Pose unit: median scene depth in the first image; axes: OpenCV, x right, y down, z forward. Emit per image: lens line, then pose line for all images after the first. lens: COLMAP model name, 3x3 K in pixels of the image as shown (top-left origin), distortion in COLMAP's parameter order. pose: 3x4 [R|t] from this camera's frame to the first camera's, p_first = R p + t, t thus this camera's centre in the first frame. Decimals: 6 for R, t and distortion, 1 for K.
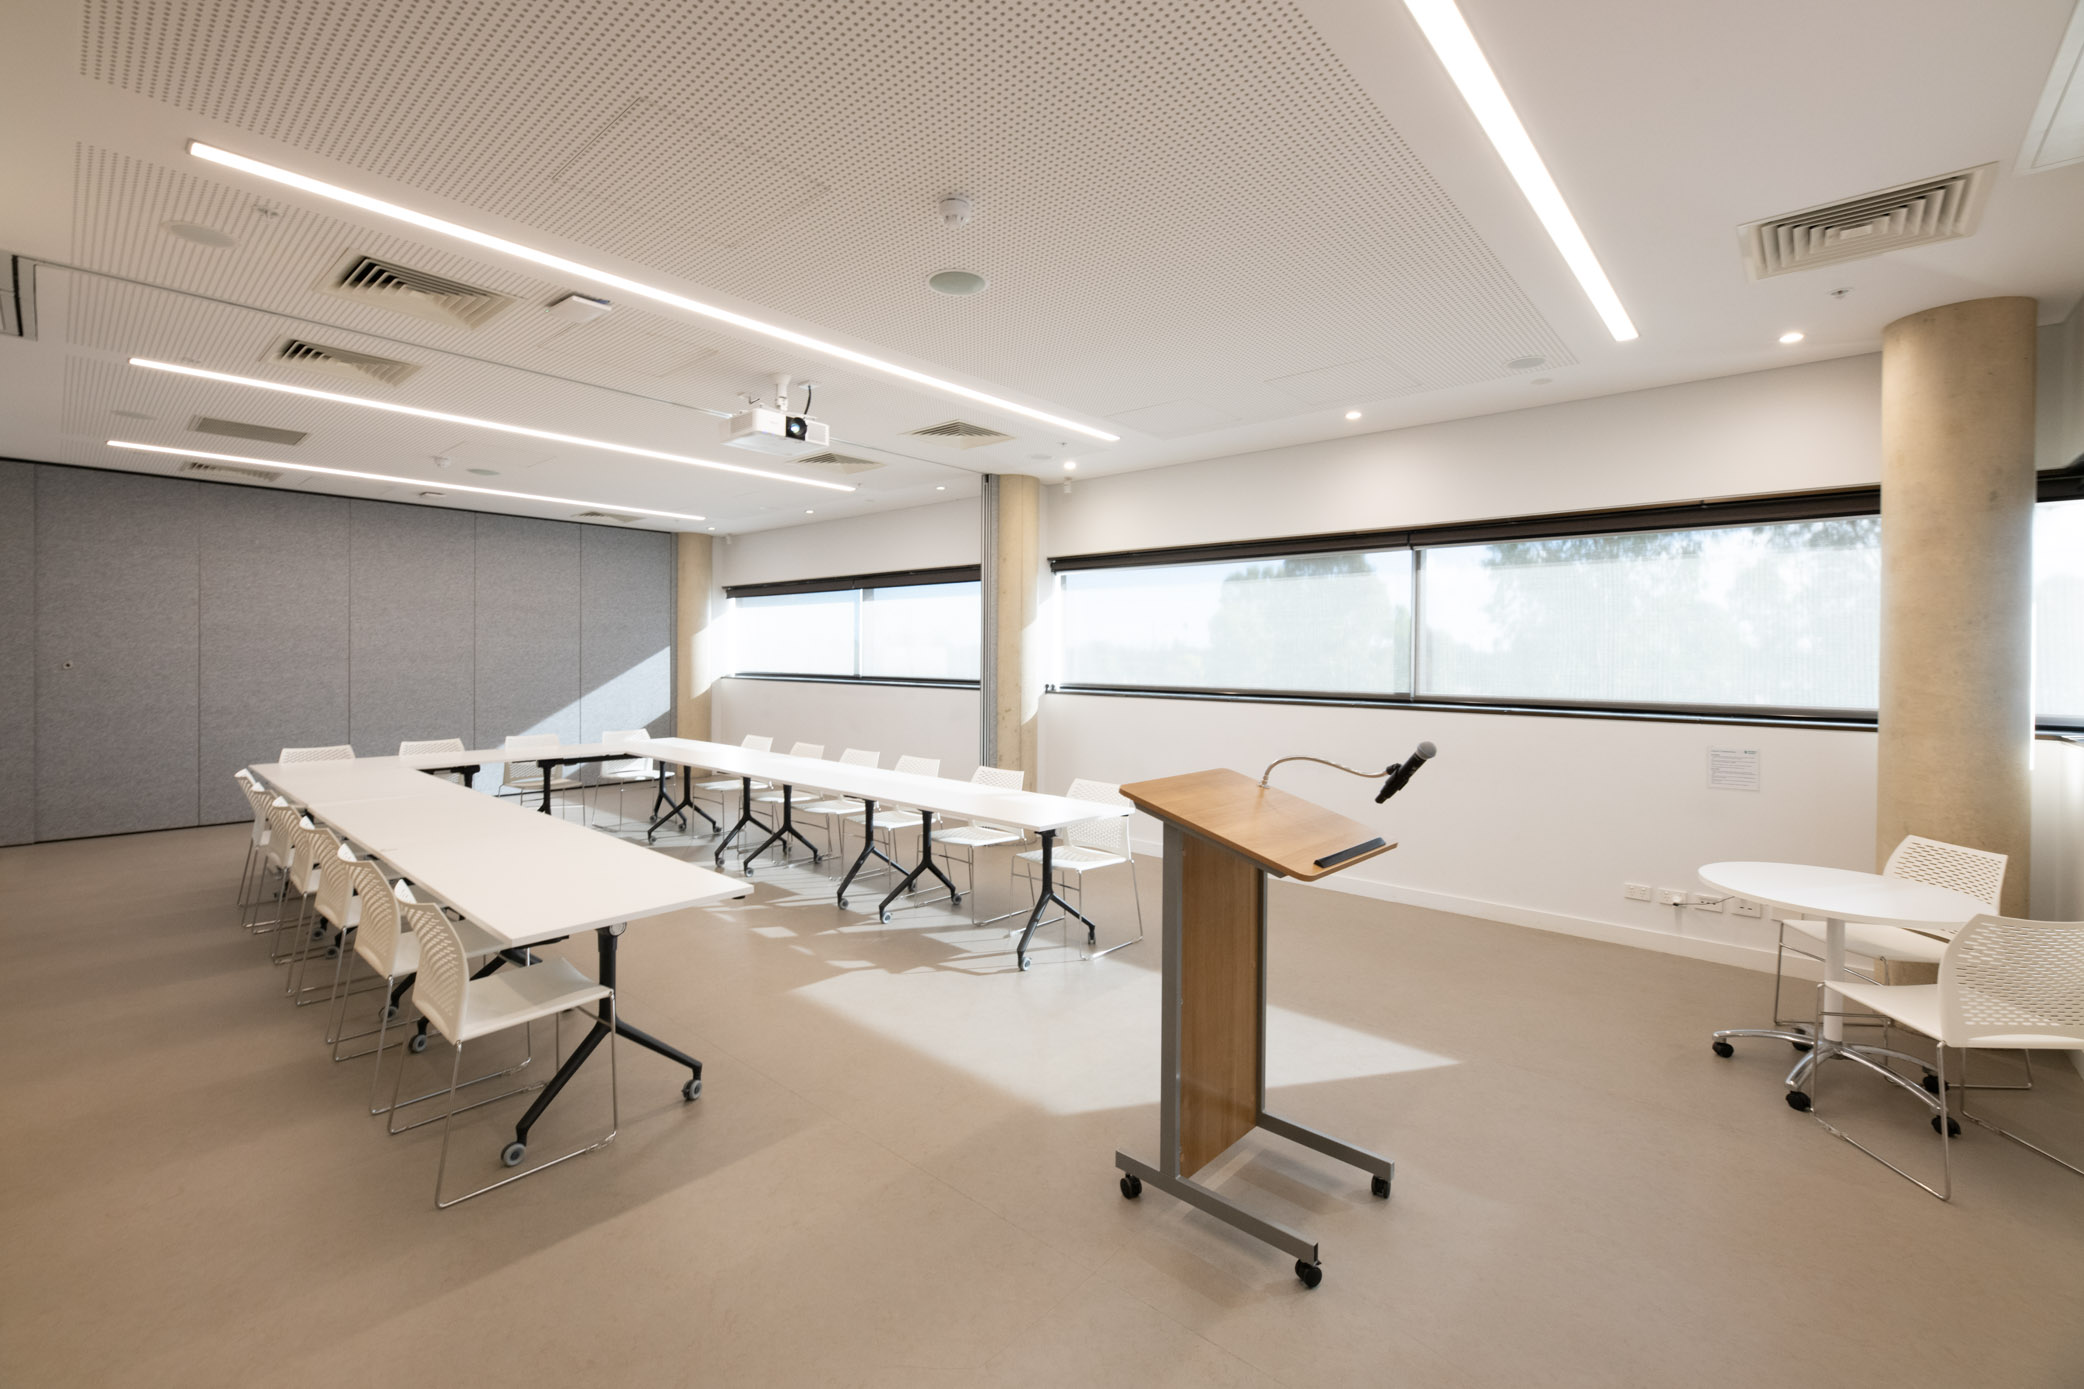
lens RADIAL K [[886.6, 0, 1037.2], [0, 886.6, 669.8], [0, 0, 1]] dist [-0.003044, -0.001088]
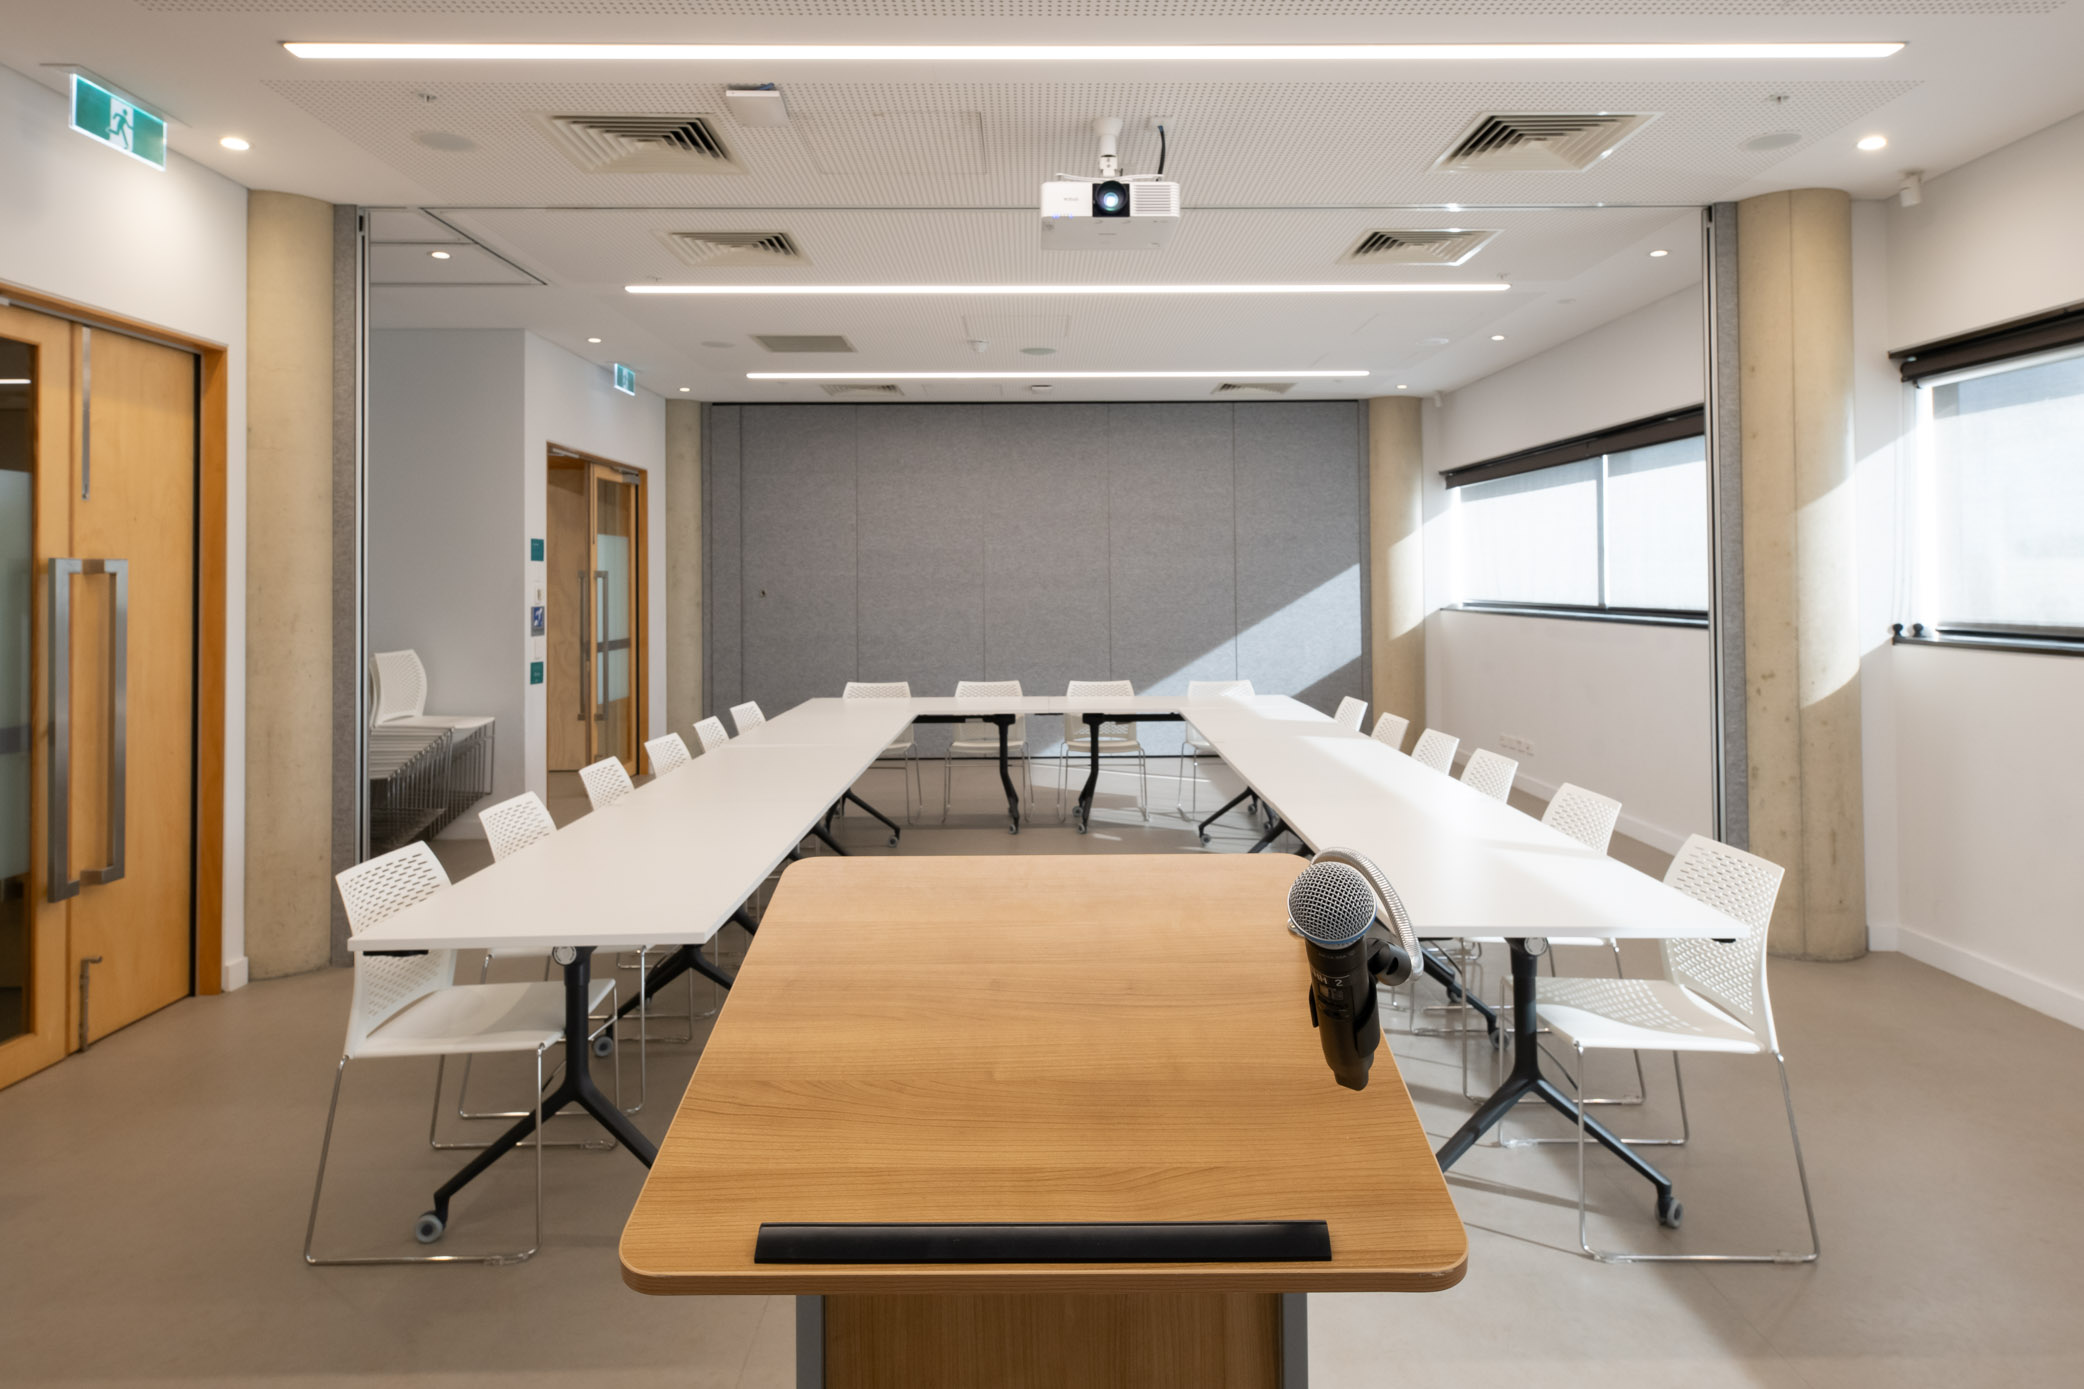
lens RADIAL K [[1241.8, 0, 1039.6], [0, 1241.8, 573.1], [0, 0, 1]] dist [0.007238, 0.000454]
pose [[0.673156, -0.016902, -0.739307, 0.204316], [0.000220, 0.999743, -0.022656, 0.004352], [0.739500, 0.015088, 0.672987, 0.238468]]
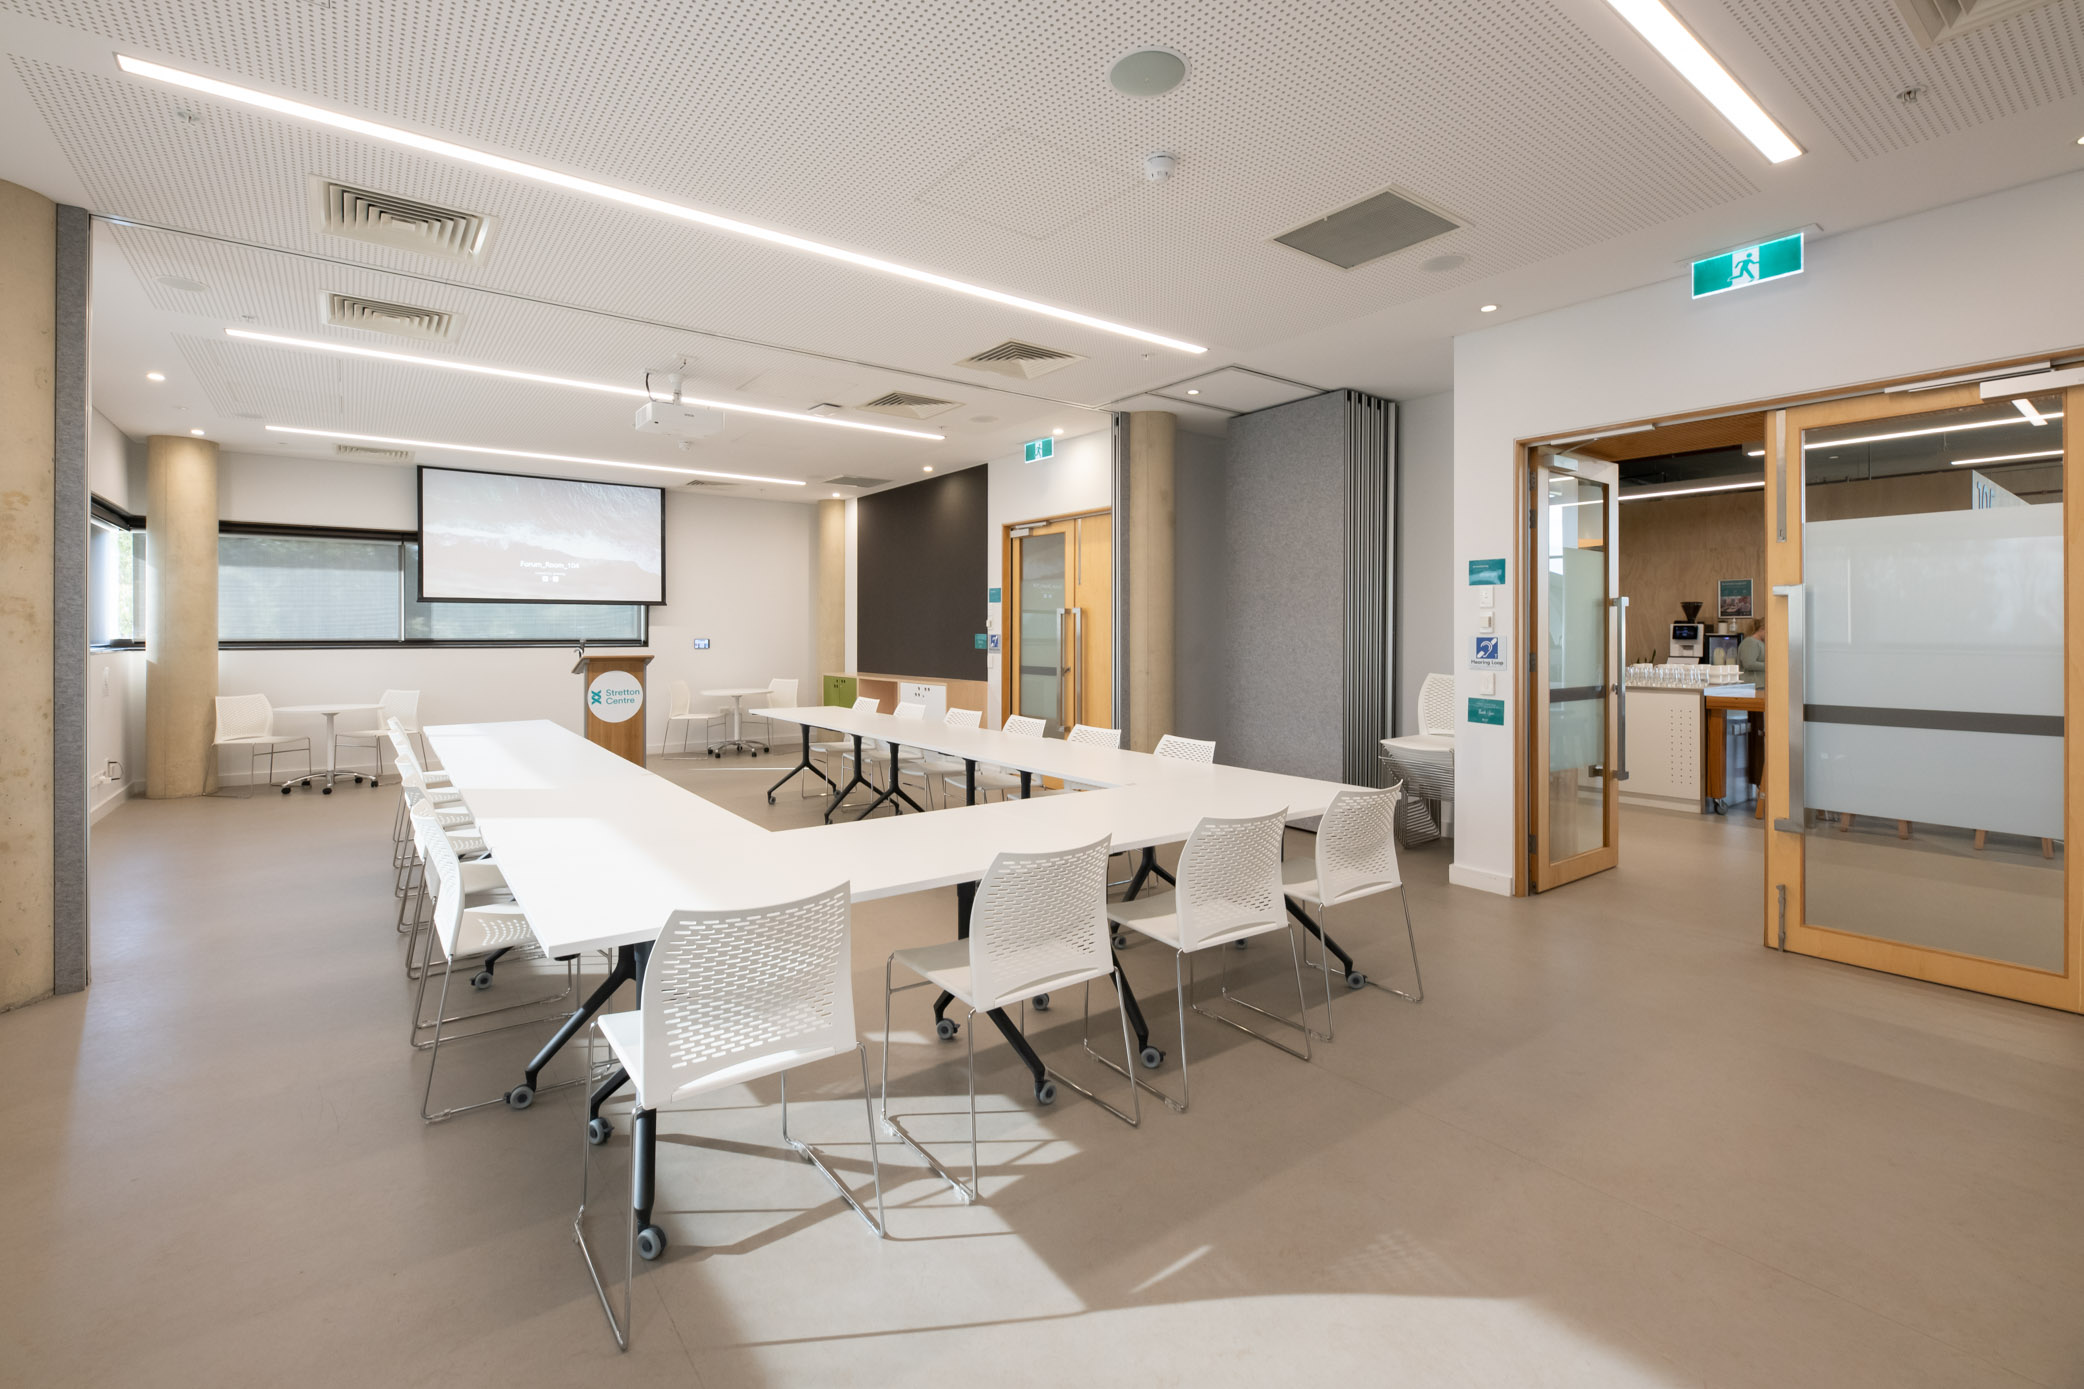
lens RADIAL K [[915.3, 0, 1028.3], [0, 915.3, 629.1], [0, 0, 1]] dist [-0.000917, -0.000690]
pose [[-0.979730, -0.008310, 0.200152, -0.681823], [-0.006194, 0.999918, 0.011193, -0.001431], [-0.200228, 0.009726, -0.979701, 1.398411]]
